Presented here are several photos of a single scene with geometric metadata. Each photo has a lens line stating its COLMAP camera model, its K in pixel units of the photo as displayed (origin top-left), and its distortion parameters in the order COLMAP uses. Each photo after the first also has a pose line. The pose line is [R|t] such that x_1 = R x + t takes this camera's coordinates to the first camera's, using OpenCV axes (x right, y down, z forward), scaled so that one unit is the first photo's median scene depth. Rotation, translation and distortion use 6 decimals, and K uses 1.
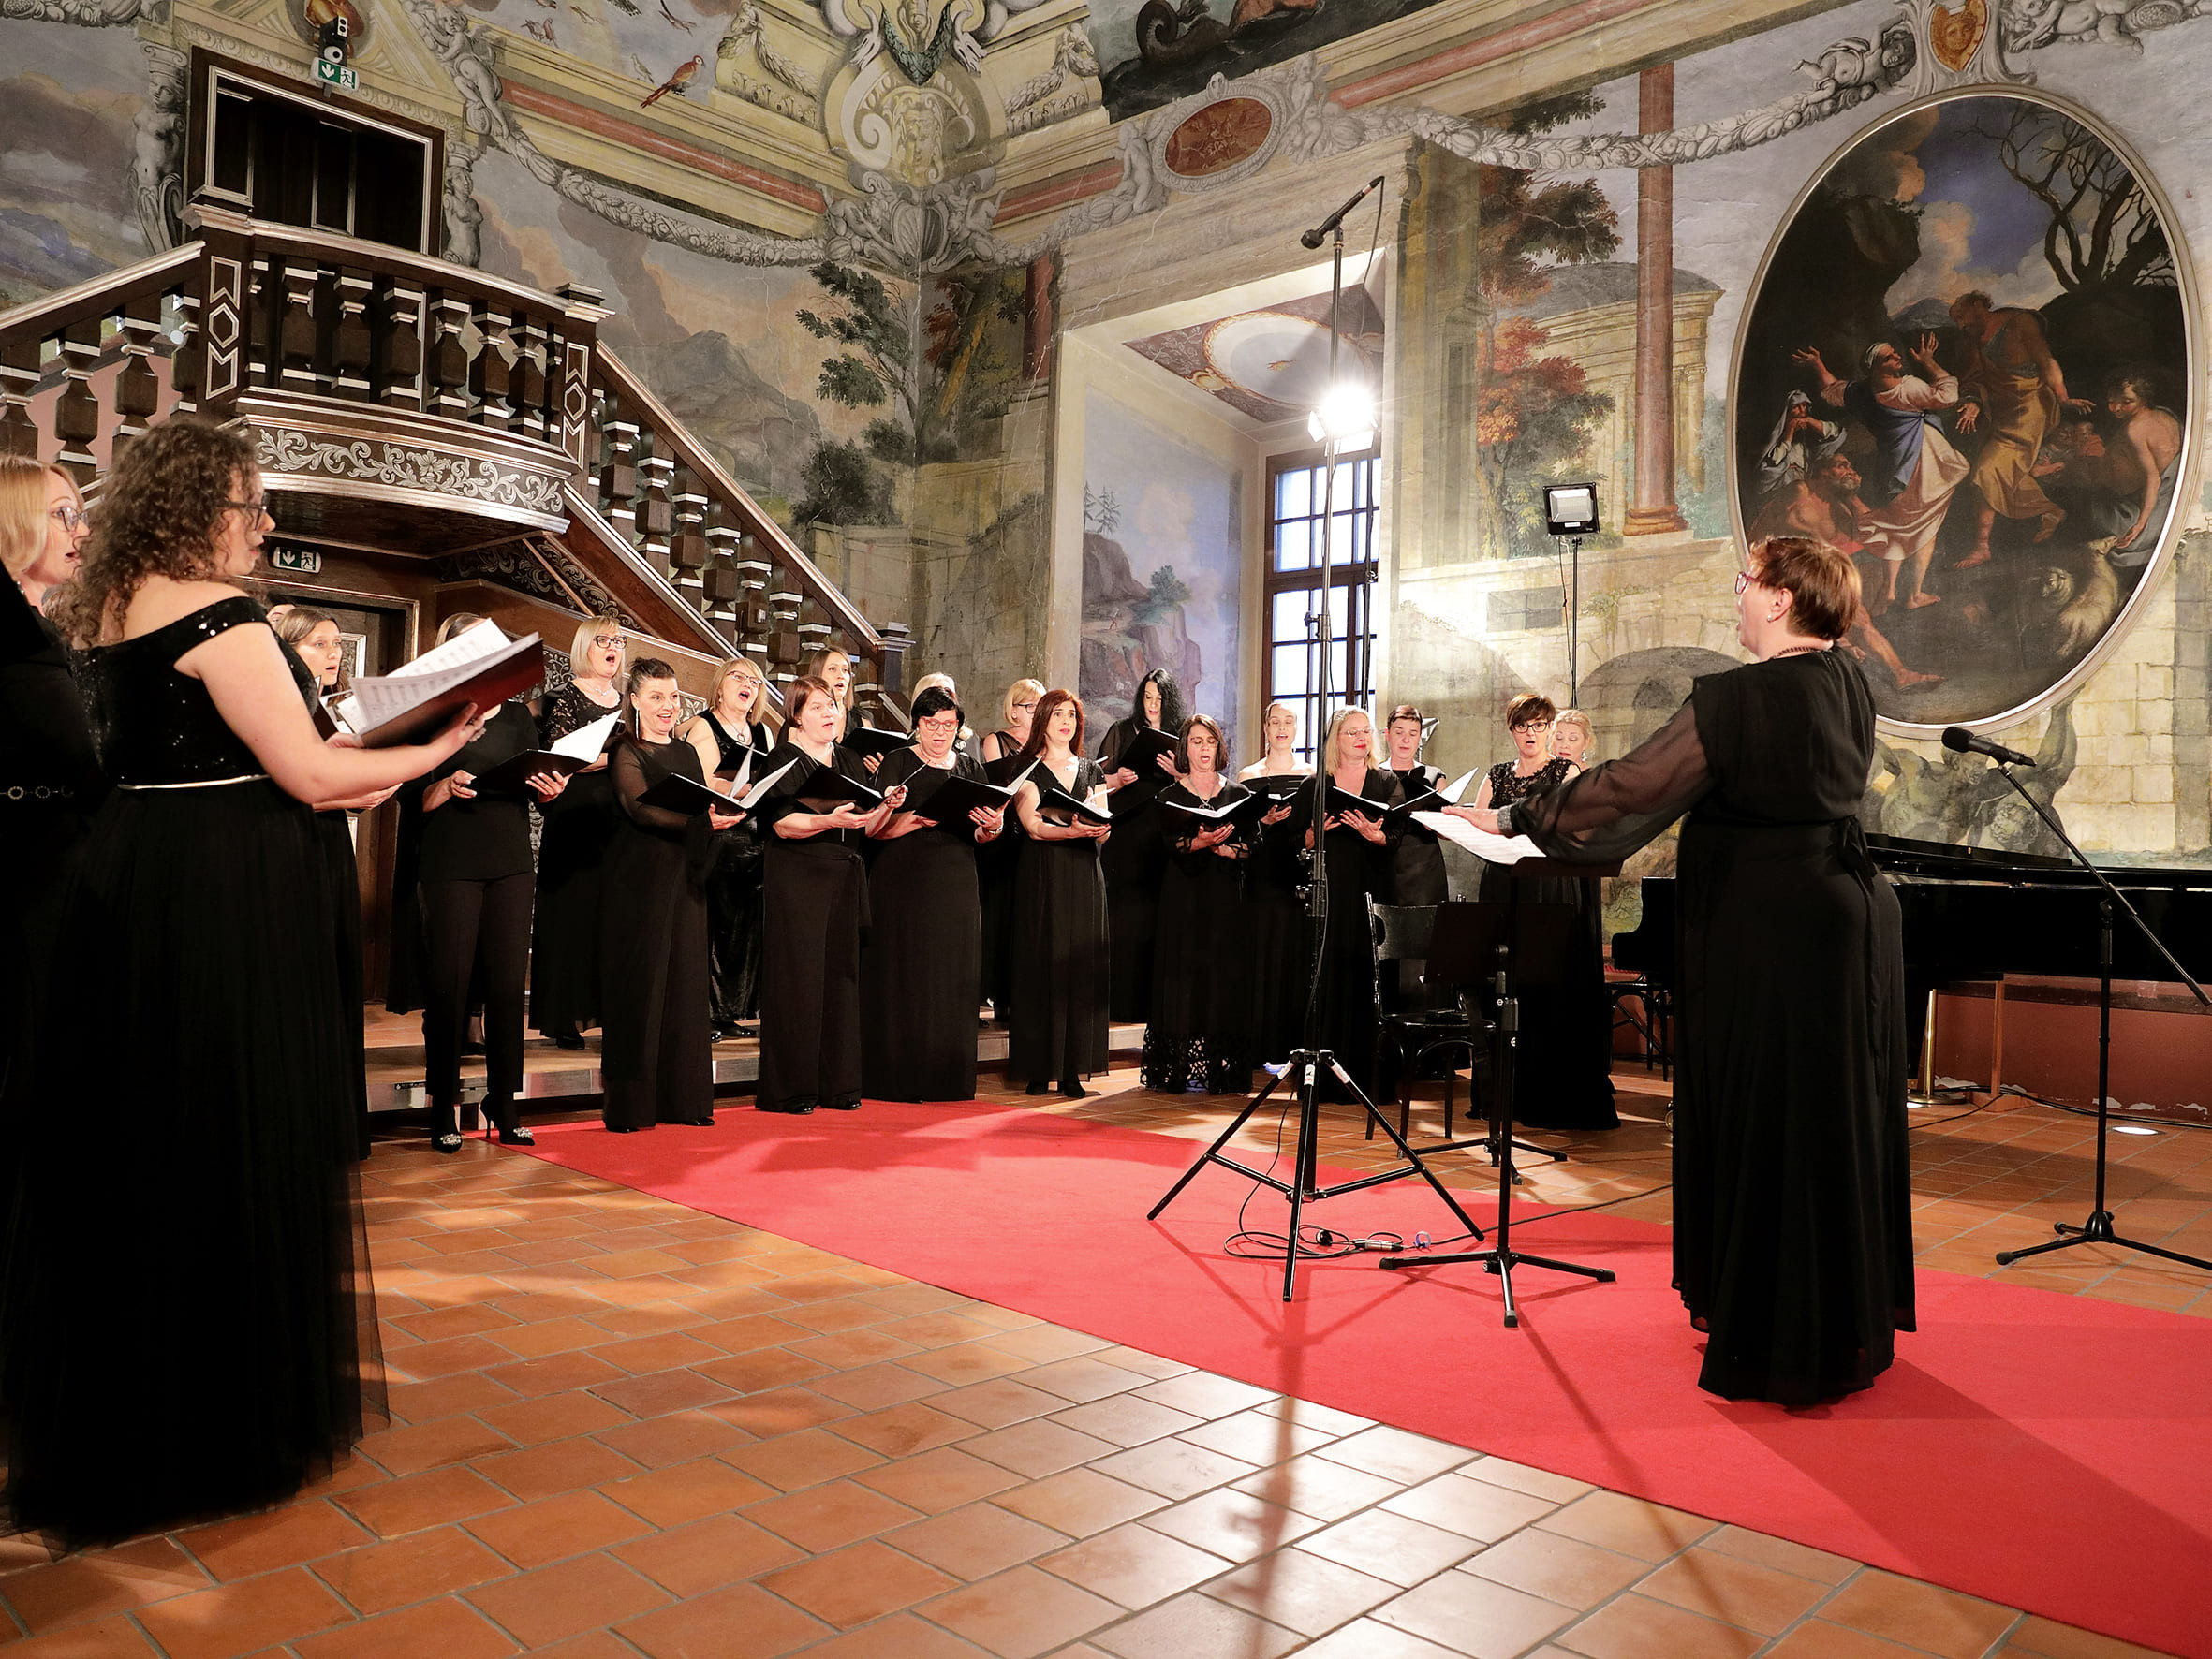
lens RADIAL K [[1706.5, 0, 1140.0], [0, 1706.5, 839.3], [0, 0, 1]] dist [-0.108866, 0.088877]
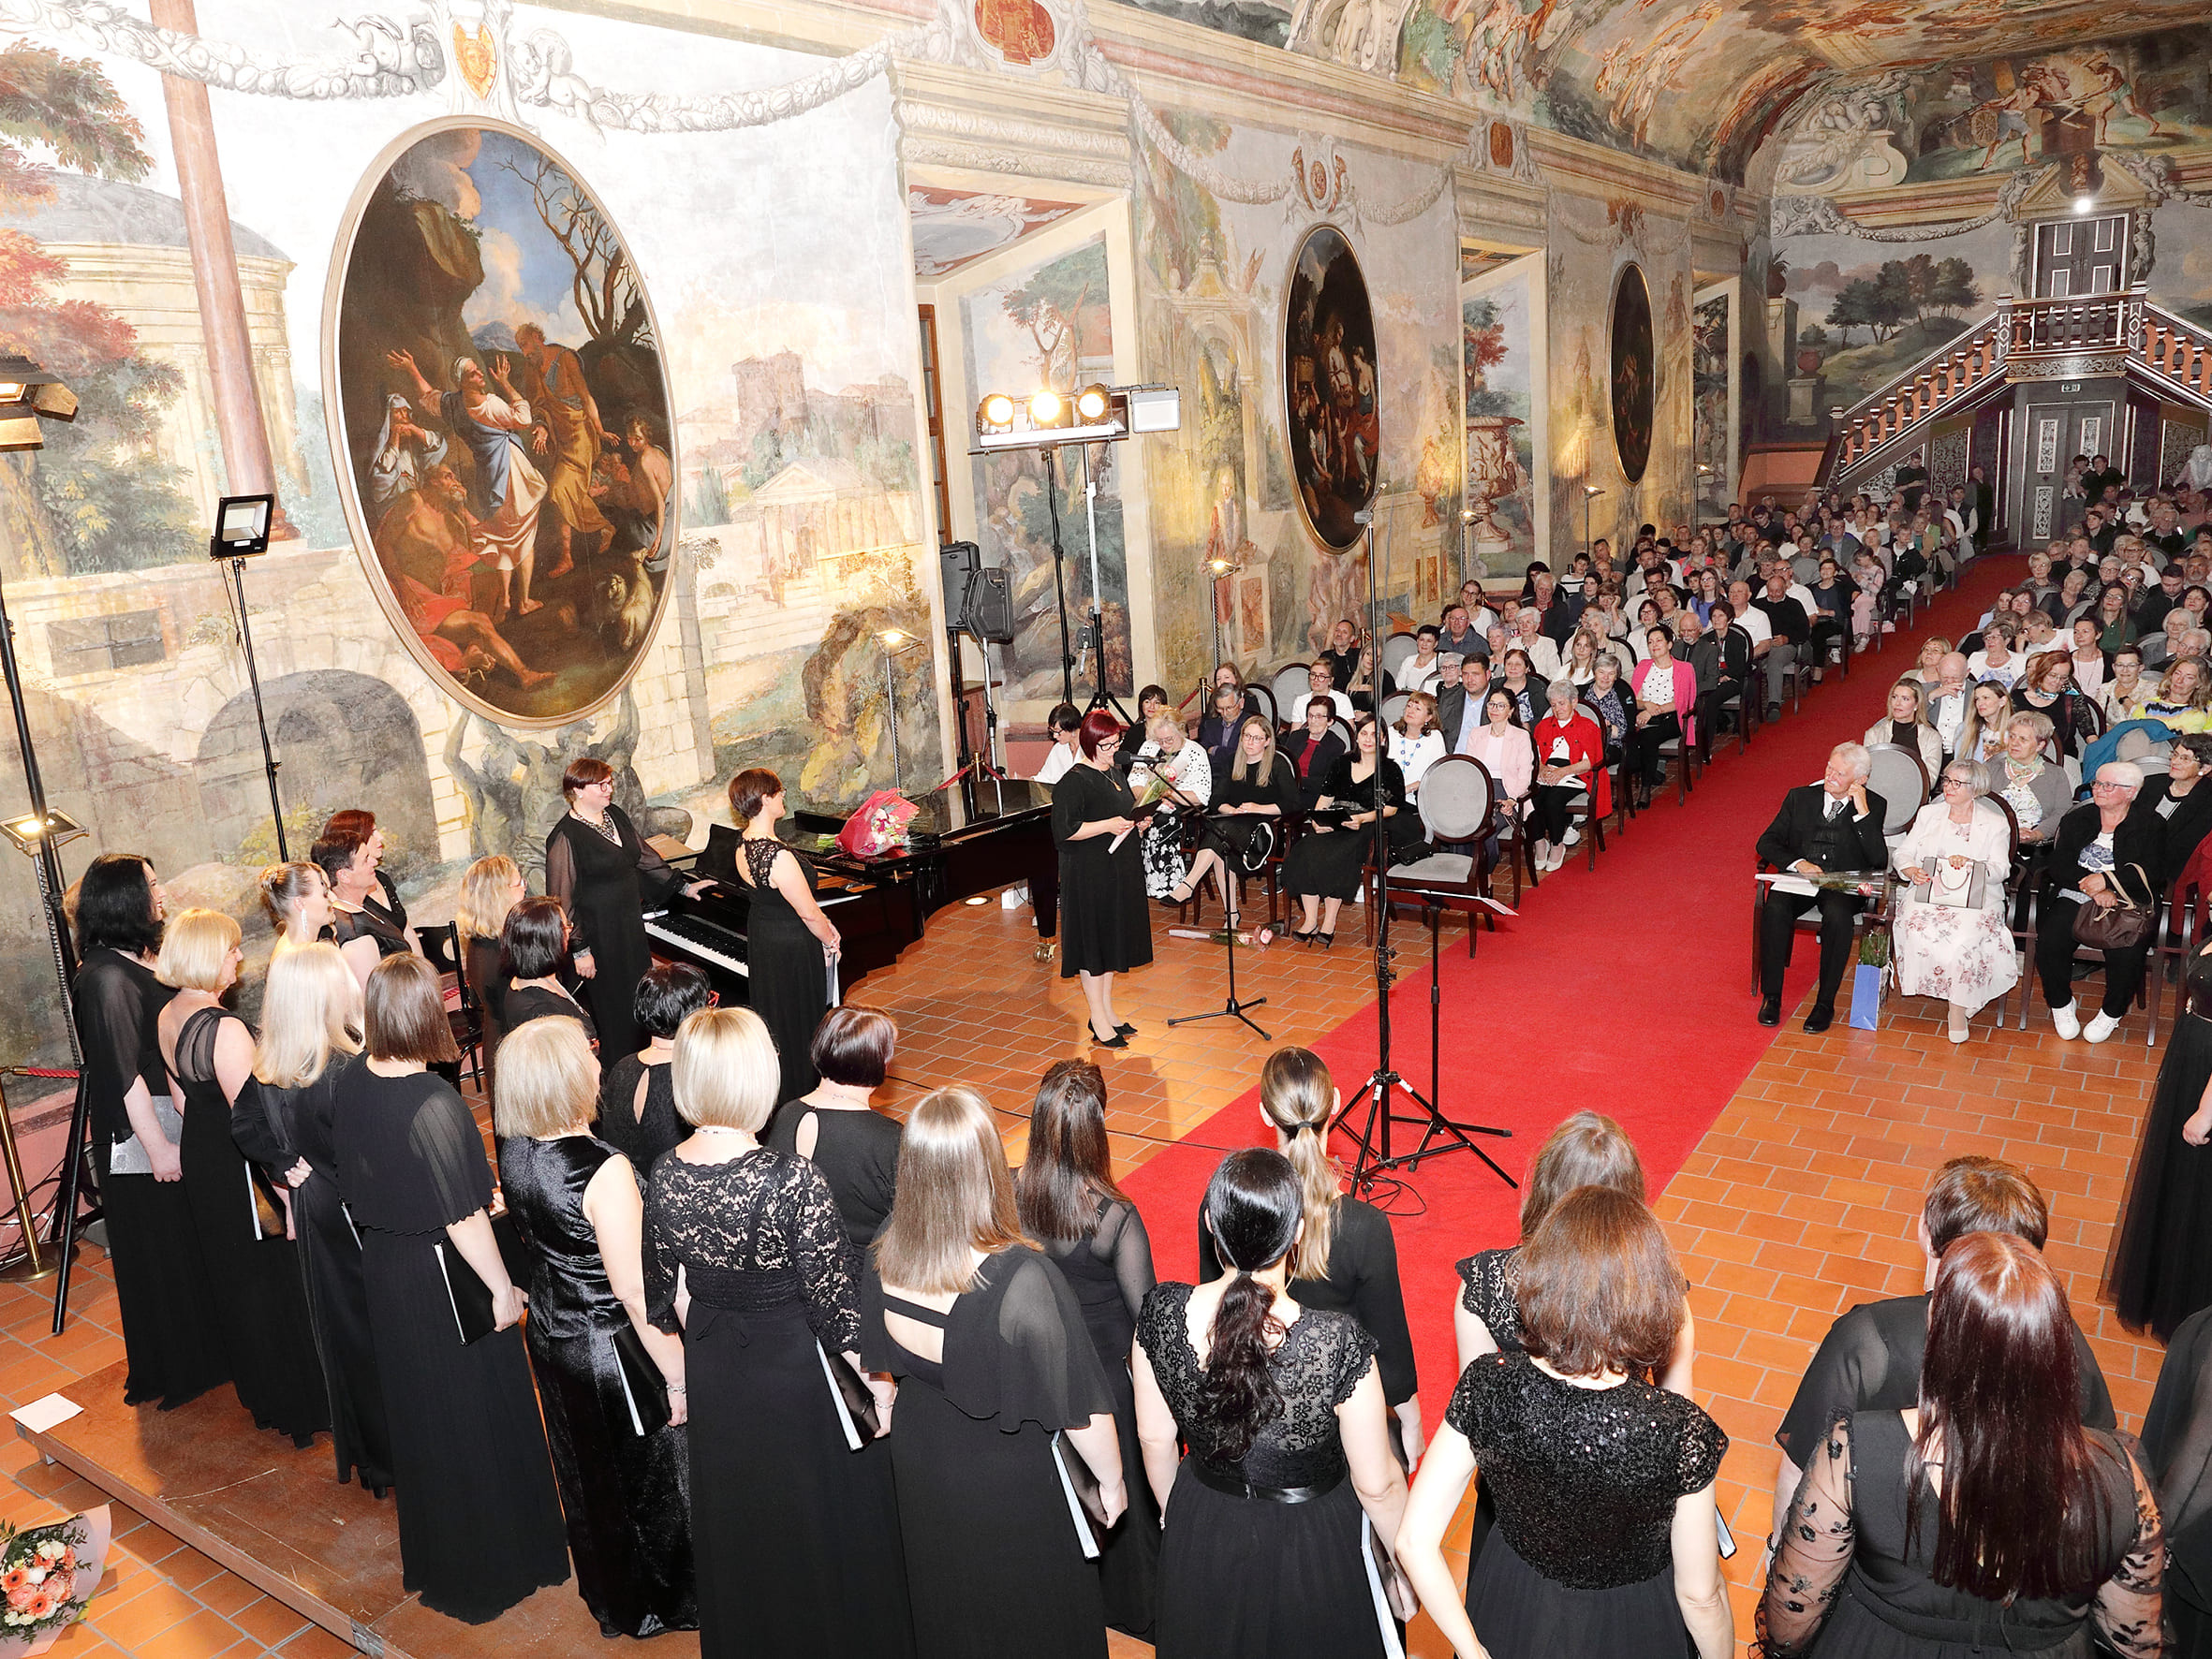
lens RADIAL K [[1711.7, 0, 1069.1], [0, 1711.7, 837.2], [0, 0, 1]] dist [-0.110939, 0.094076]
pose [[-0.157953, -0.248383, 0.955697, -0.571463], [0.048847, 0.964696, 0.258795, -0.220974], [-0.986238, 0.087561, -0.140244, 0.677158]]
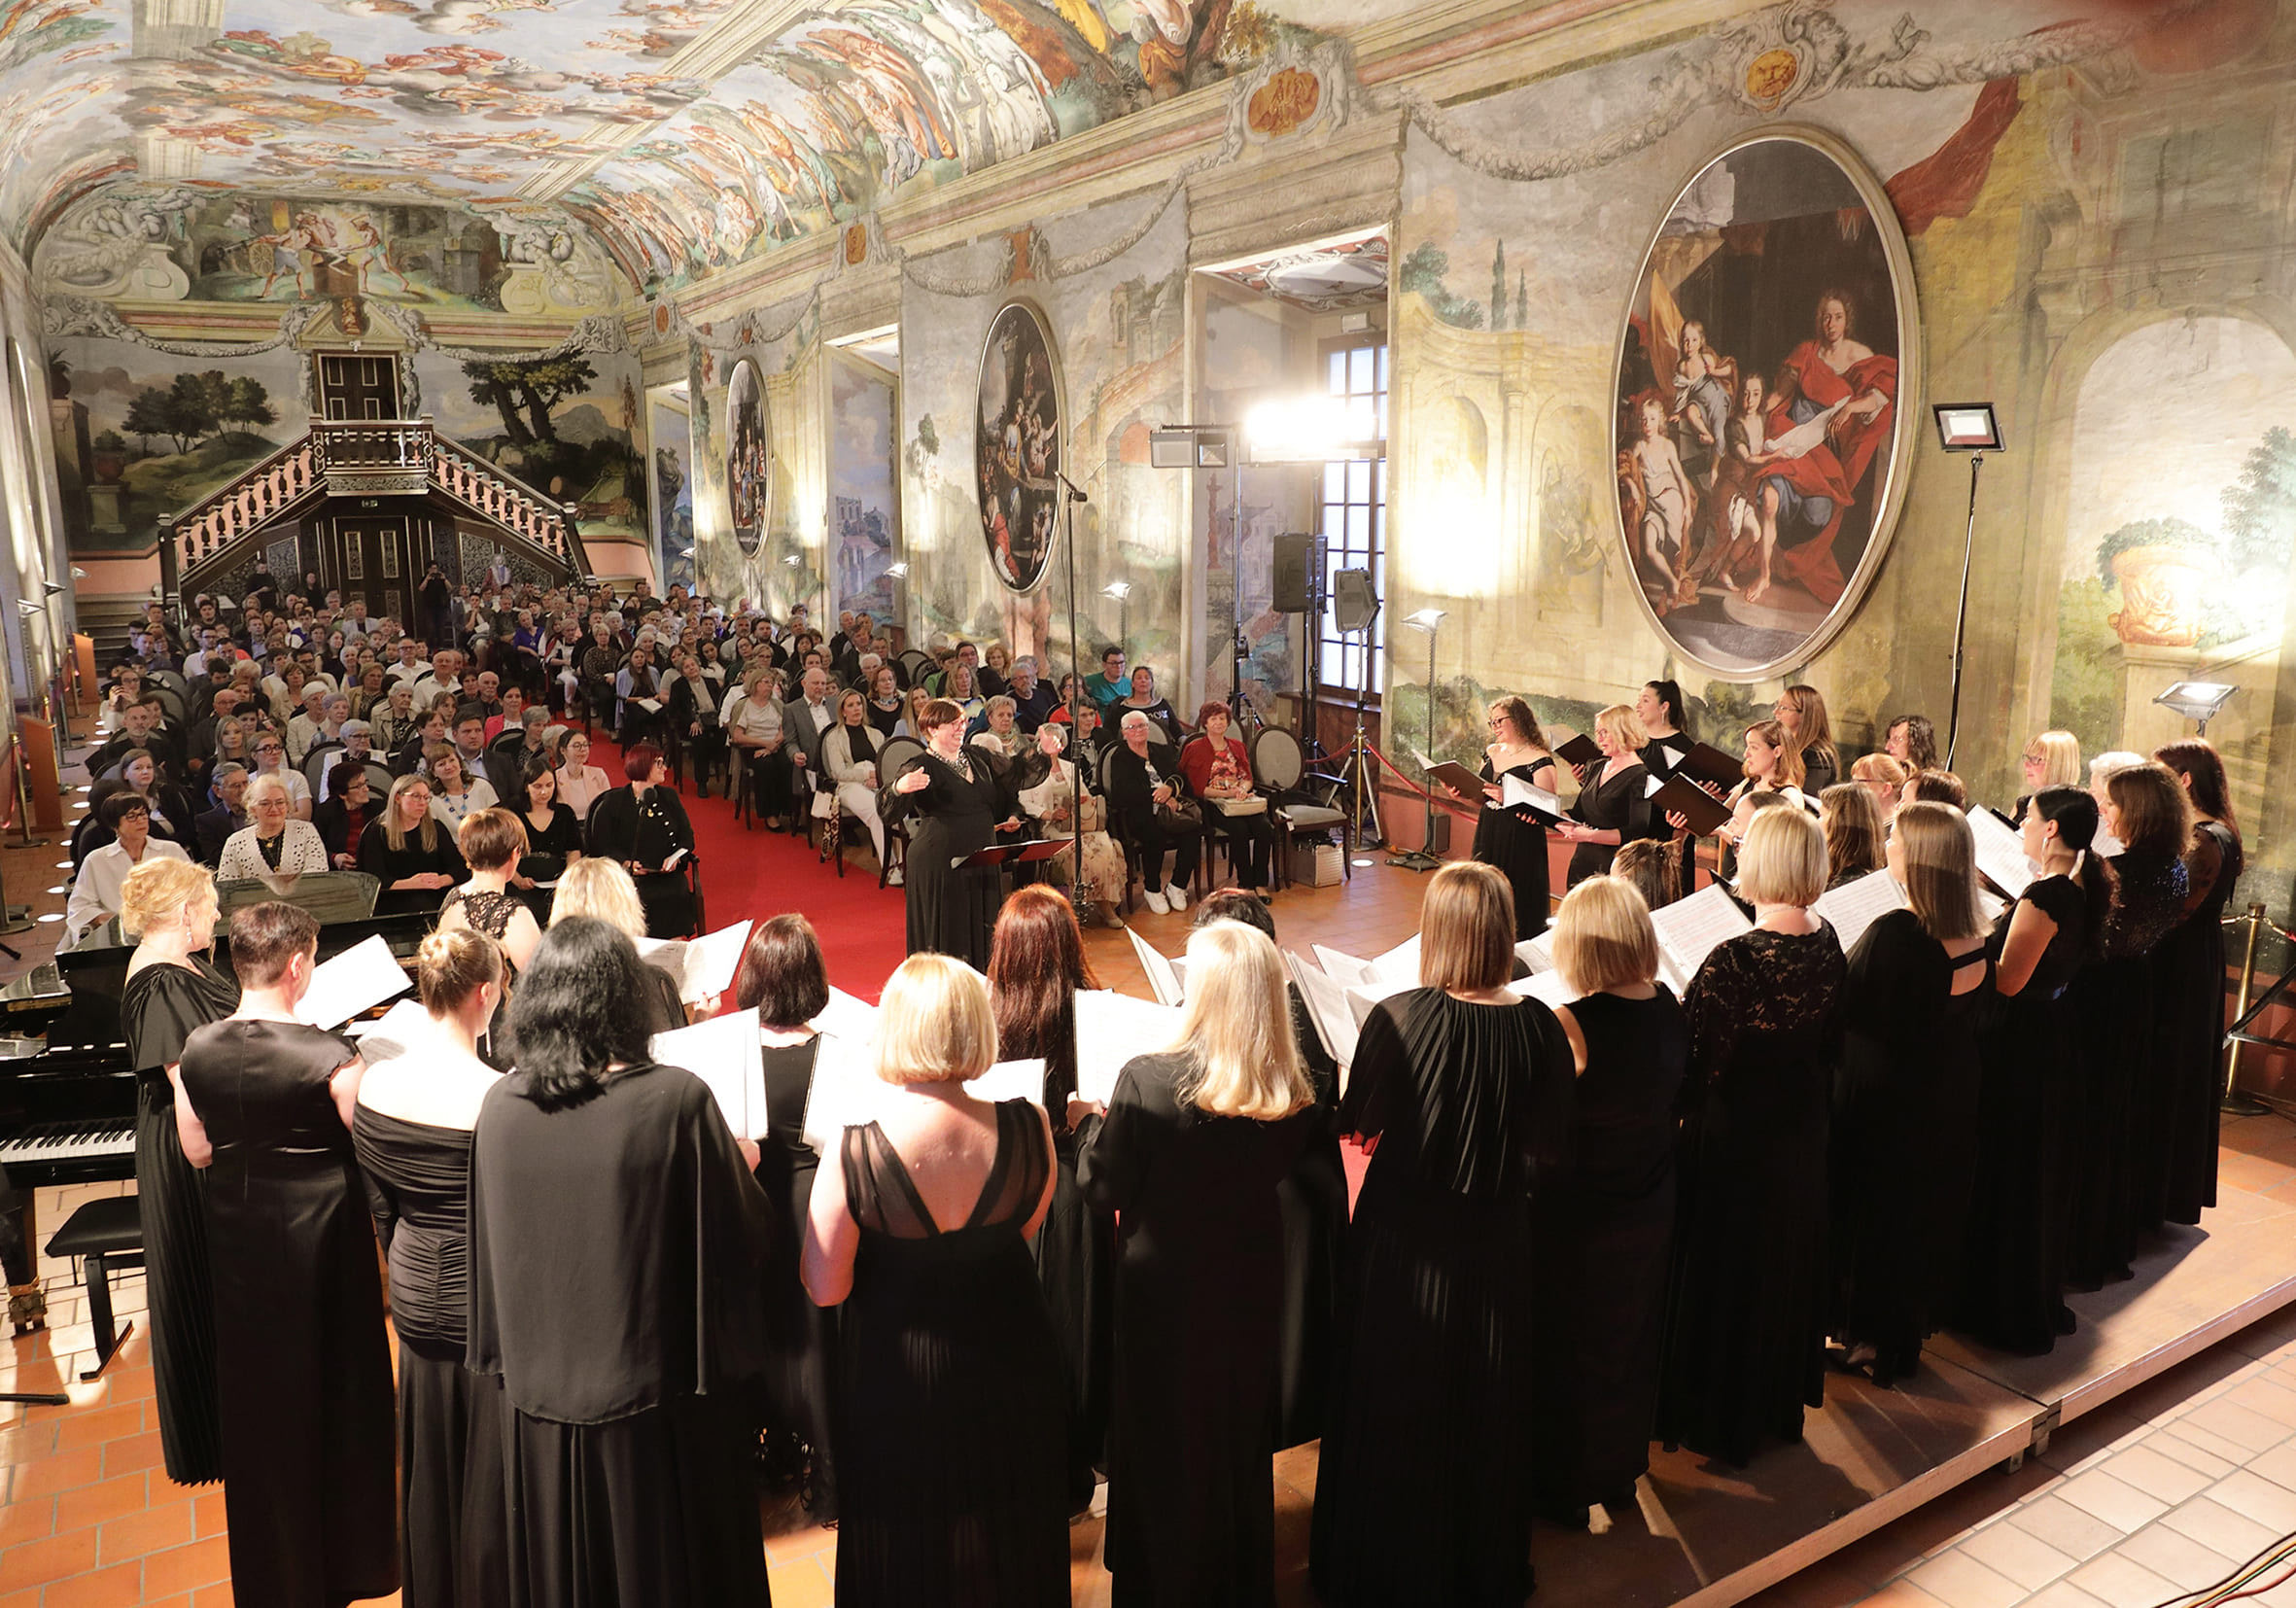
lens RADIAL K [[1654.3, 0, 1118.6], [0, 1654.3, 824.4], [0, 0, 1]] dist [-0.108487, 0.087065]
pose [[-0.959965, -0.073030, 0.270431, -0.165752], [-0.020759, 0.981309, 0.191314, -0.161027], [-0.279348, 0.178041, -0.943539, 1.152355]]
